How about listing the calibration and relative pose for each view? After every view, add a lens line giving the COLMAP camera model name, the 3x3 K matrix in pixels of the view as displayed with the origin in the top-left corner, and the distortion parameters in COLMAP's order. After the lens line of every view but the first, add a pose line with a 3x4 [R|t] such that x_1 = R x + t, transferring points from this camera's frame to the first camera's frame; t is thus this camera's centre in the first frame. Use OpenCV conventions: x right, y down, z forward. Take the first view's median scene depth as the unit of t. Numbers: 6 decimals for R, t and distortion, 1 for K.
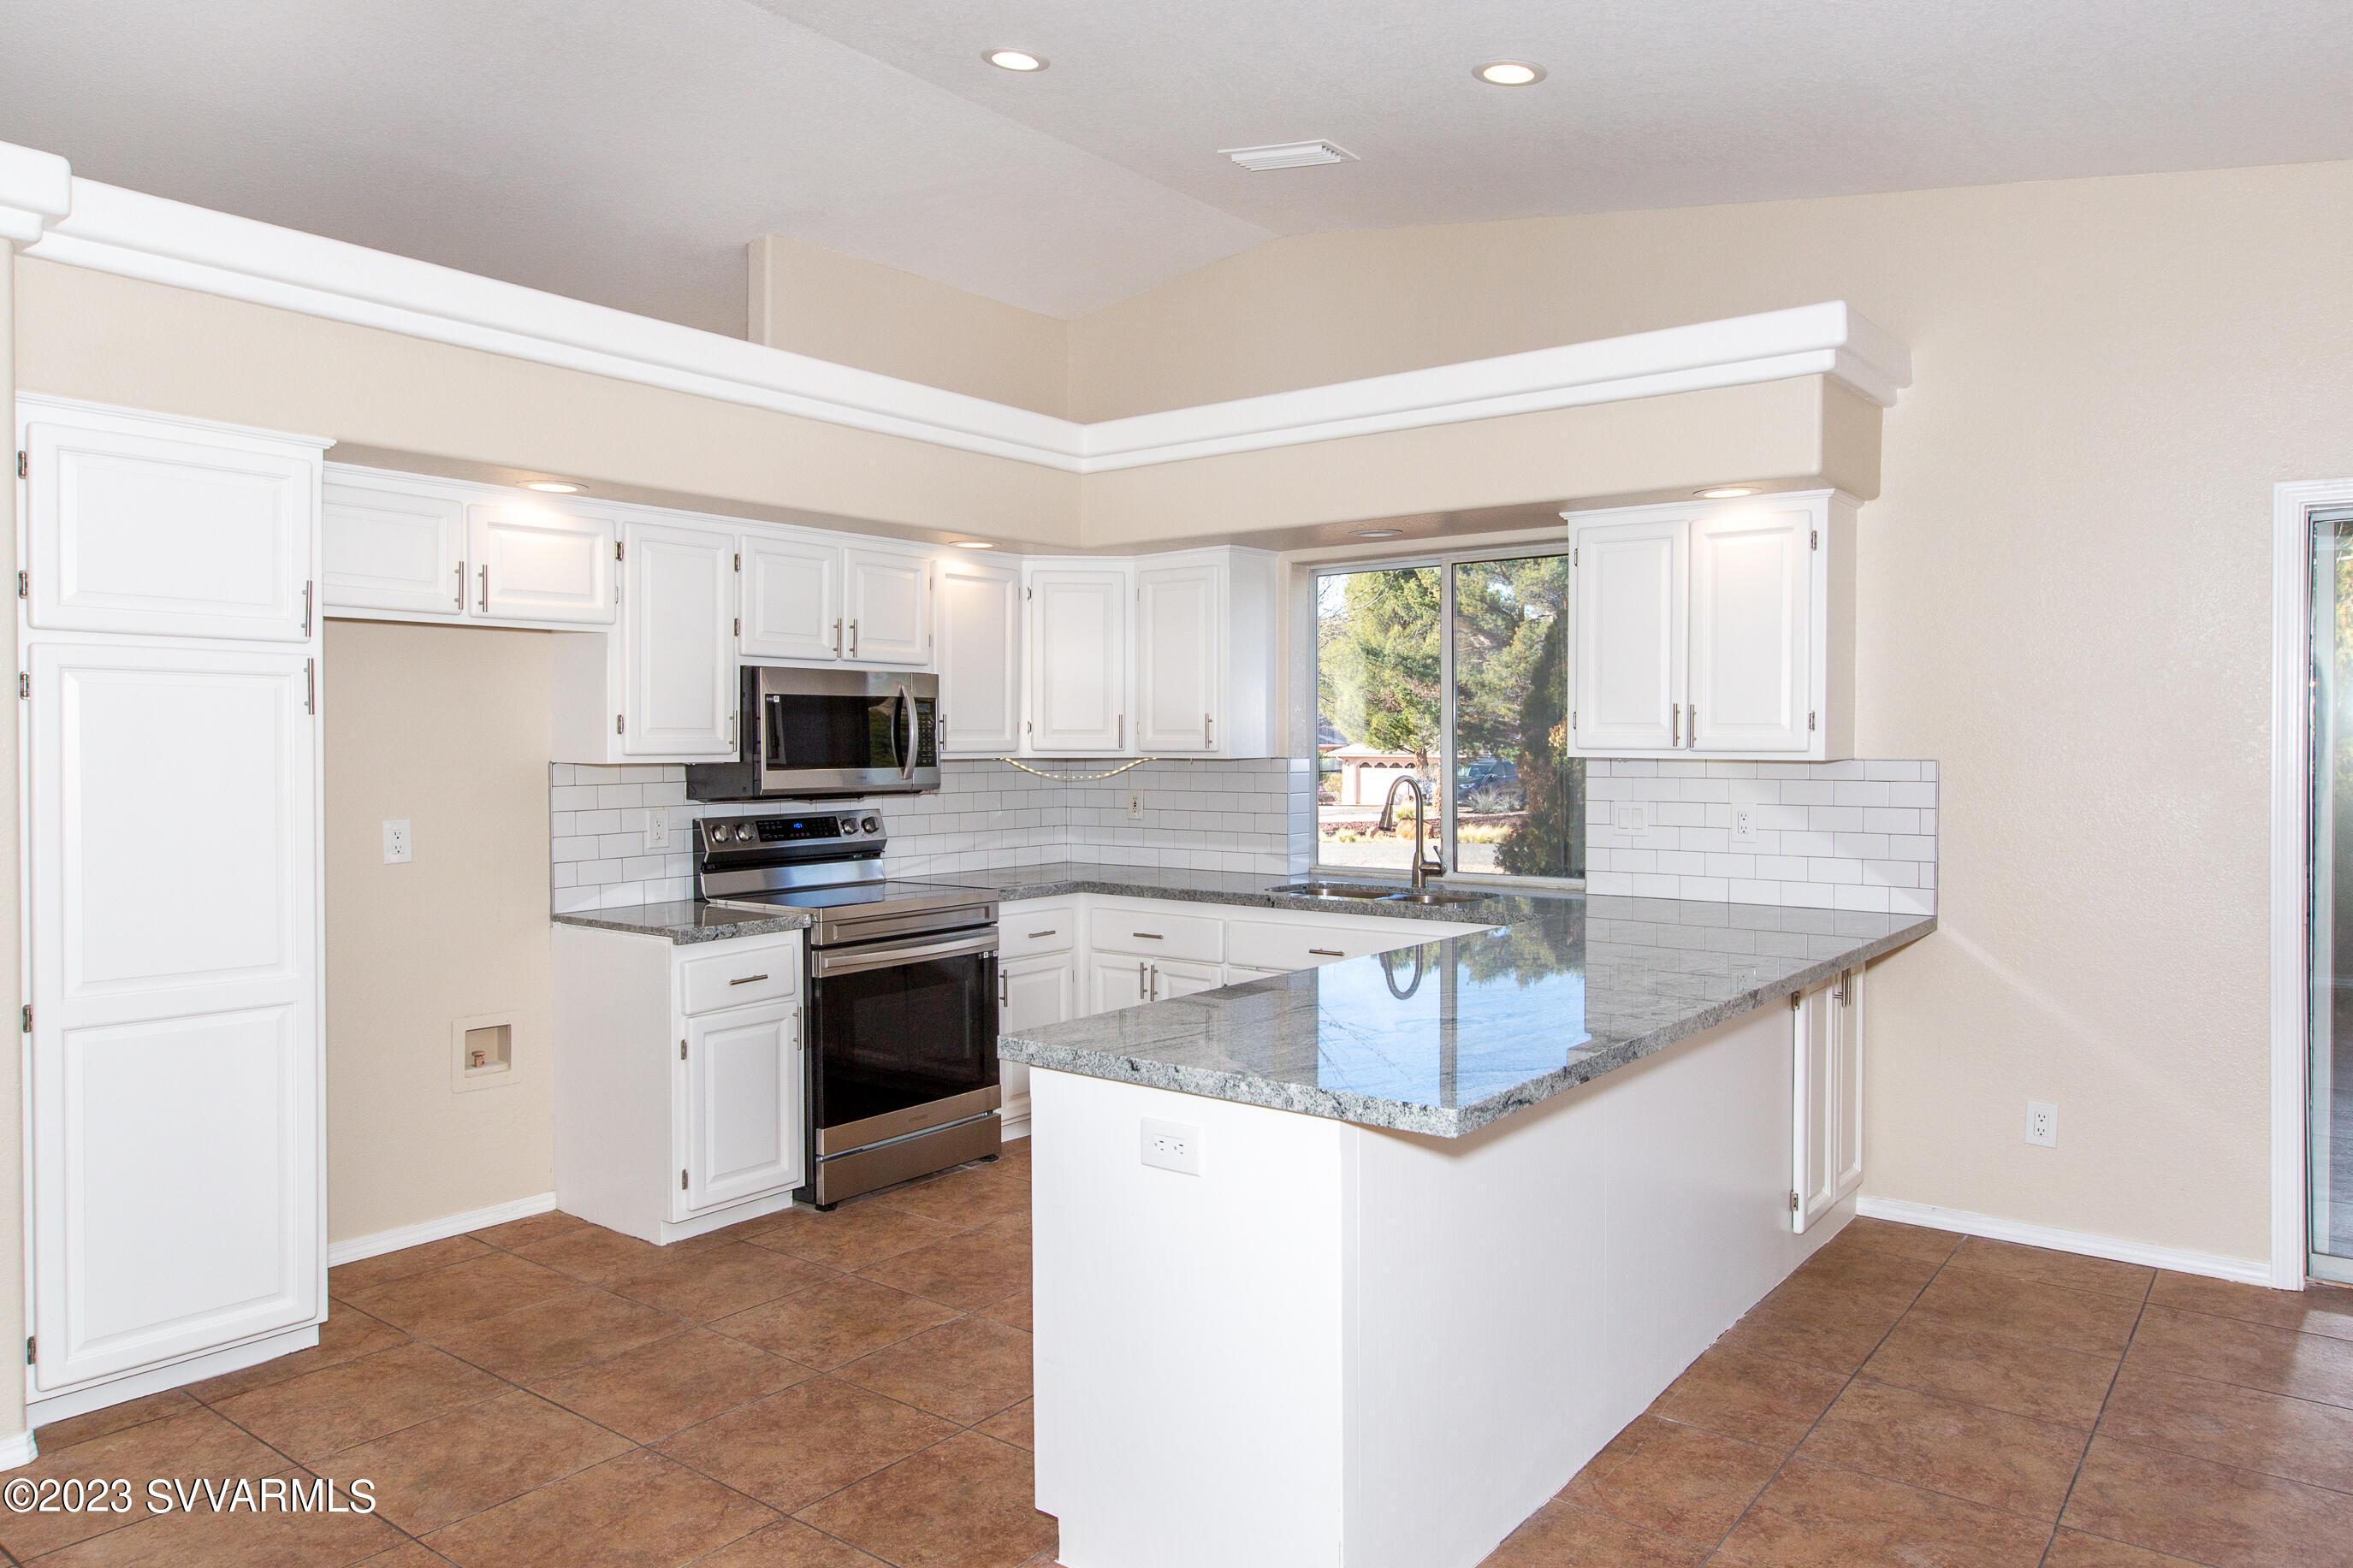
lens RADIAL K [[1509.2, 0, 1184.6], [0, 1509.2, 774.6], [0, 0, 1]] dist [0.004286, 0.000208]
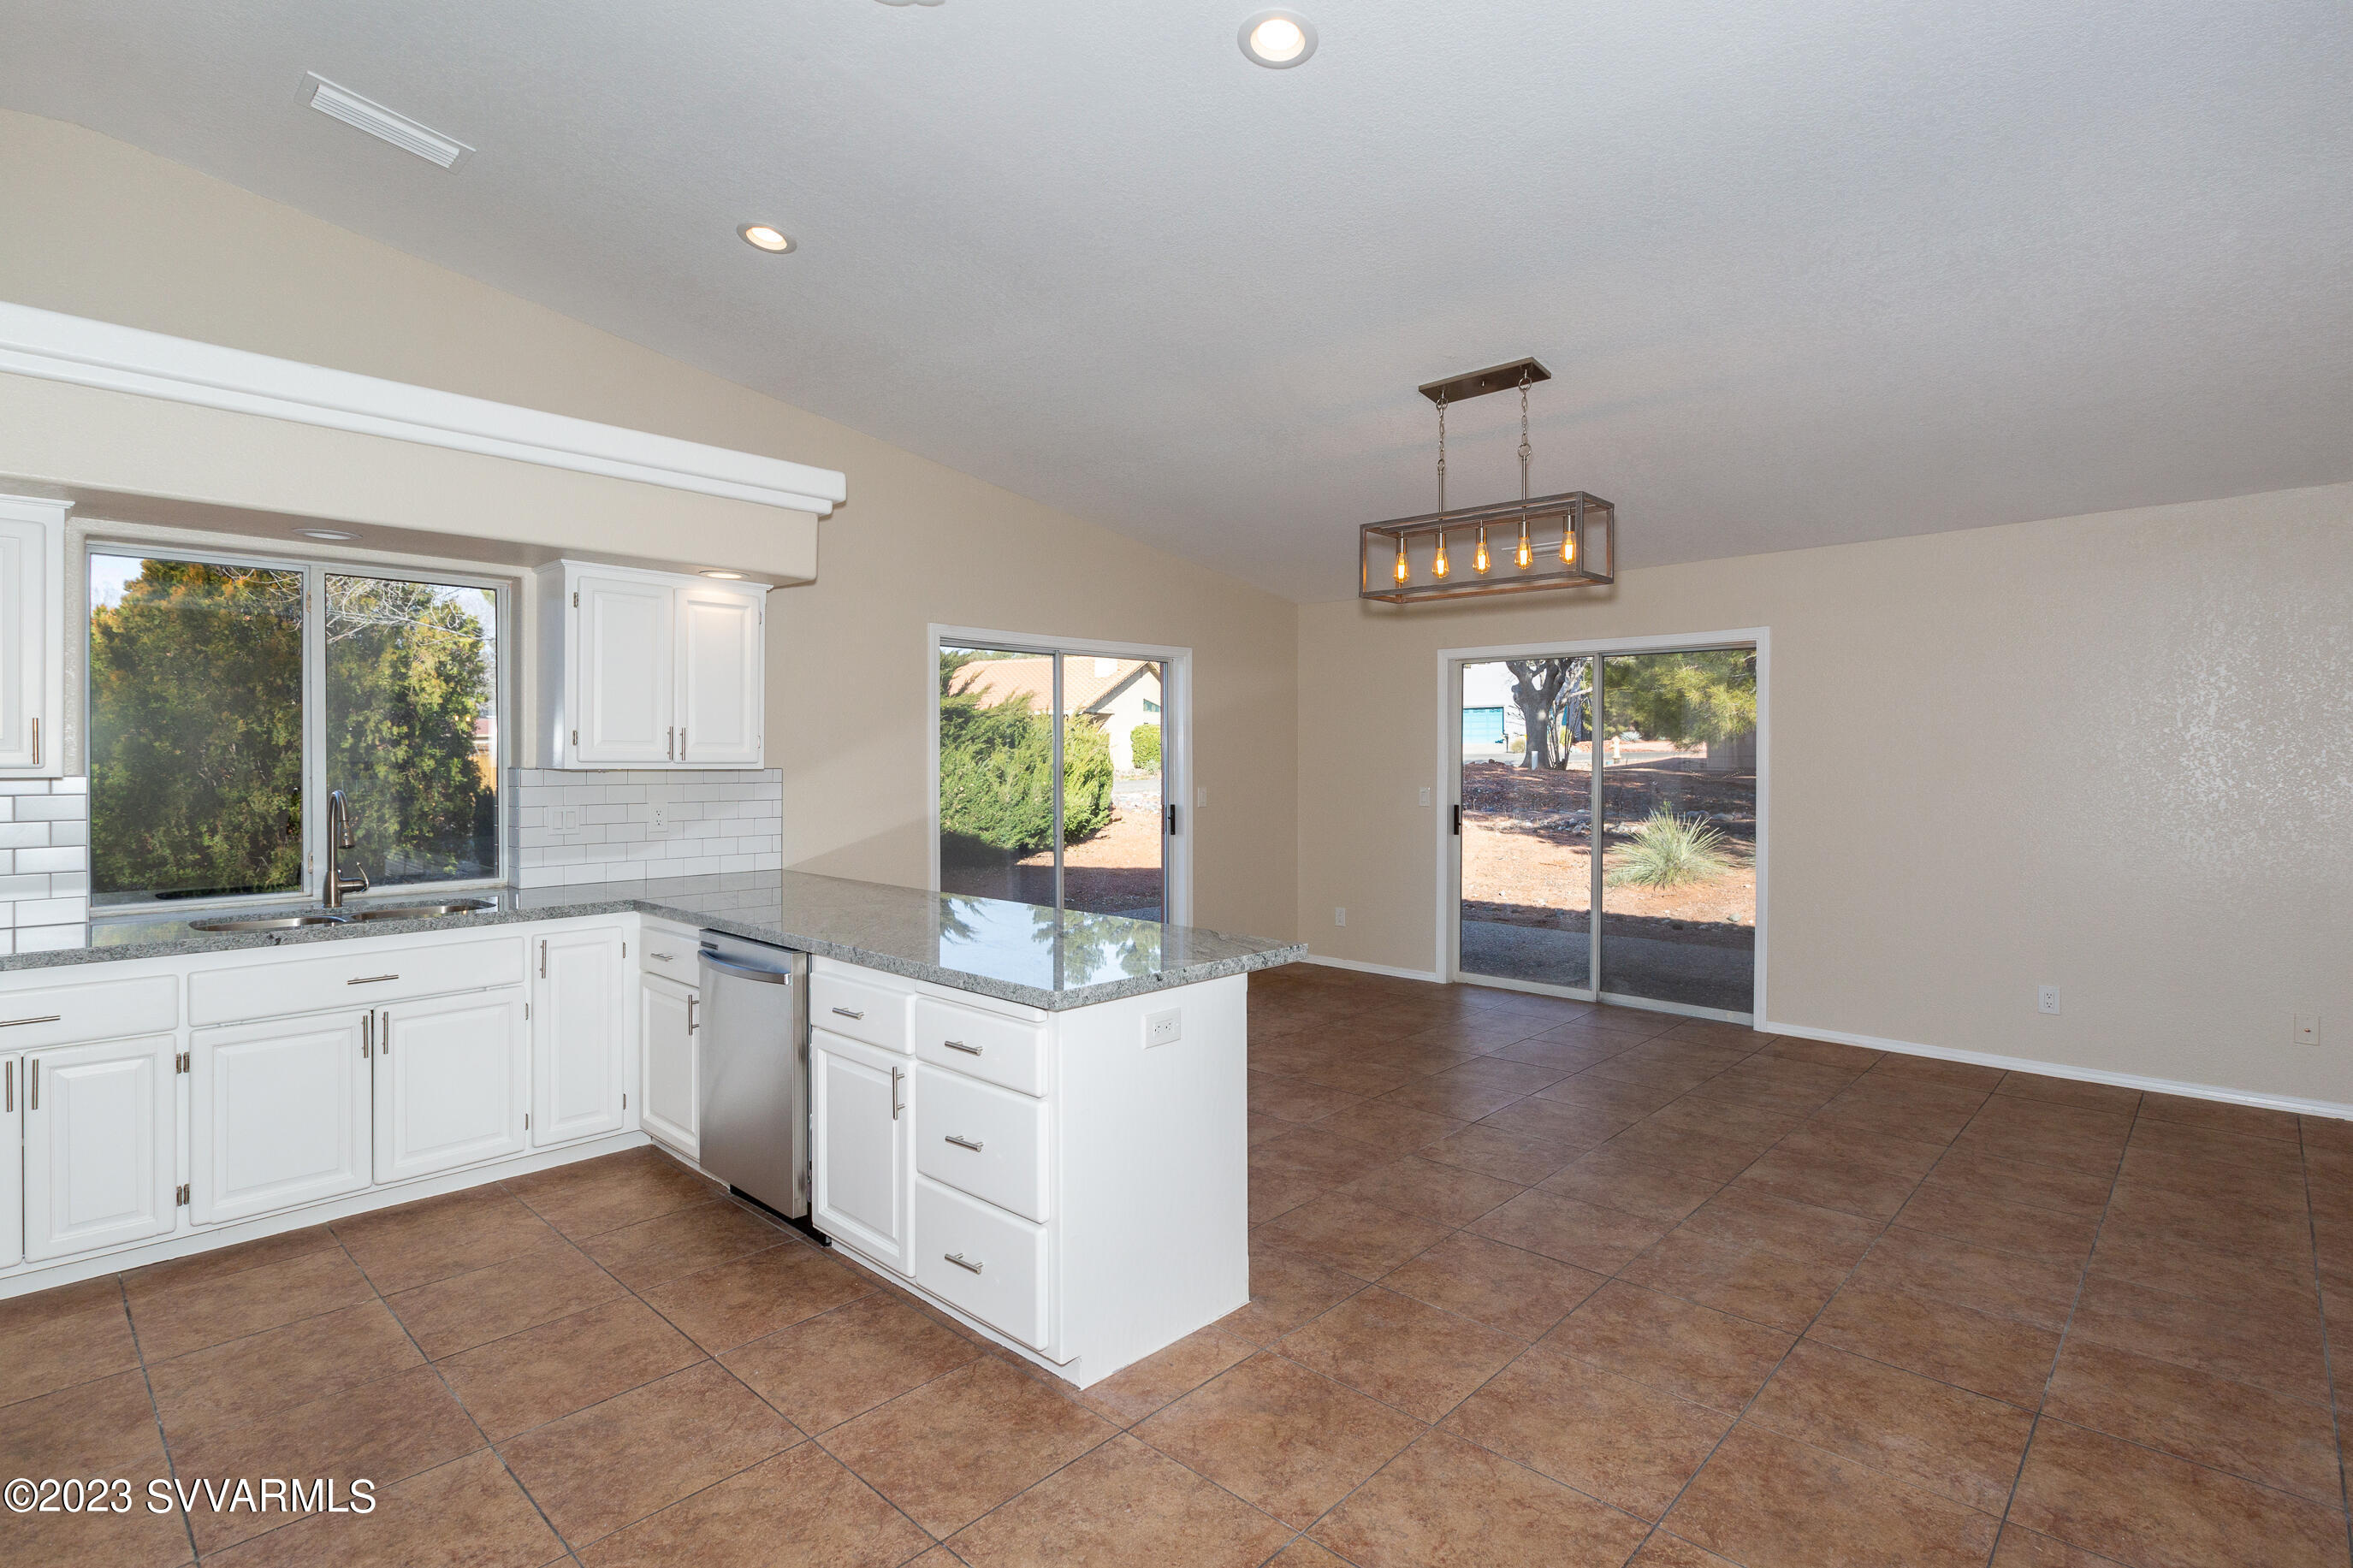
lens RADIAL K [[1106.1, 0, 1184.7], [0, 1106.1, 769.0], [0, 0, 1]] dist [-0.005226, 0.001246]
pose [[0.117851, -0.008563, 0.992994, -0.763212], [0.022838, 0.999722, 0.005911, -0.008055], [-0.992769, 0.021981, 0.118014, 0.601928]]
